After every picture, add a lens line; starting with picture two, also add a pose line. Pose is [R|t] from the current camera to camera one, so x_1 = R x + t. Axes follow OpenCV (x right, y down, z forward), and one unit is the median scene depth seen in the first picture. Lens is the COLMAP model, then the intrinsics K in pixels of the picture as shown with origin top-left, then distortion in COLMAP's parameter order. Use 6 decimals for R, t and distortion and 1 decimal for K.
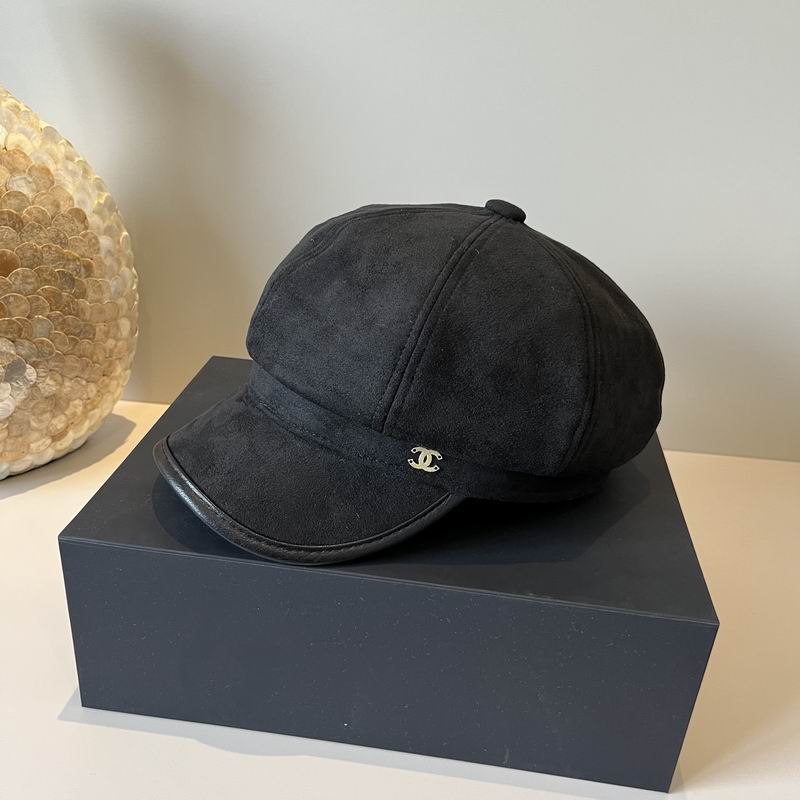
lens RADIAL K [[814.0, 0, 433.3], [0, 814.0, 379.1], [0, 0, 1]] dist [-0.013160, 0.000000]
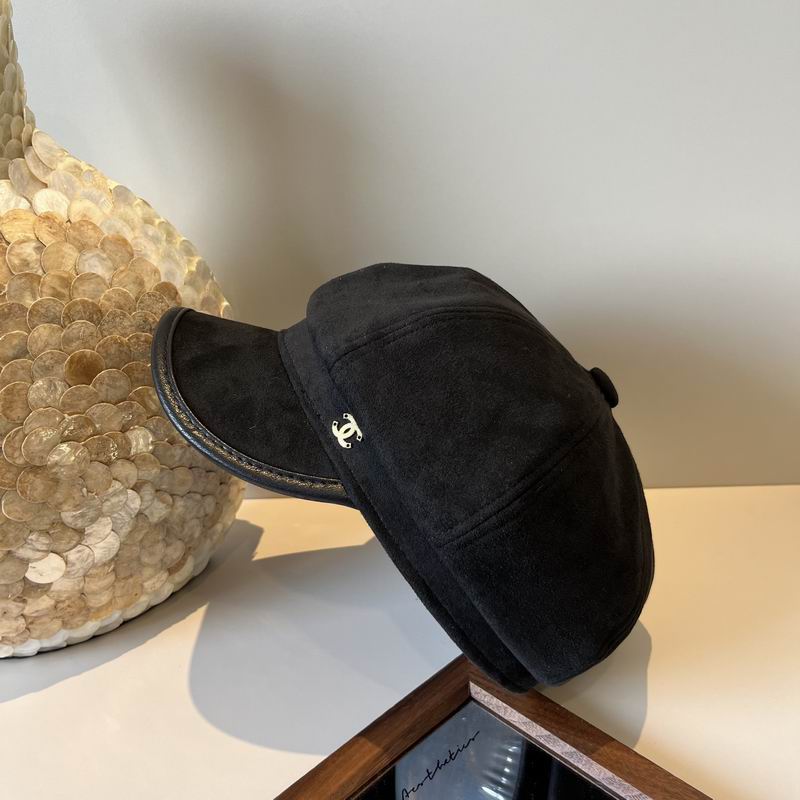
lens RADIAL K [[814.0, 0, 423.8], [0, 814.0, 370.2], [0, 0, 1]] dist [-0.013160, 0.000000]
pose [[0.985125, -0.130206, -0.112135, -0.112049], [0.127293, 0.991323, -0.032785, -0.066942], [0.115431, 0.018024, 0.993152, 0.242445]]
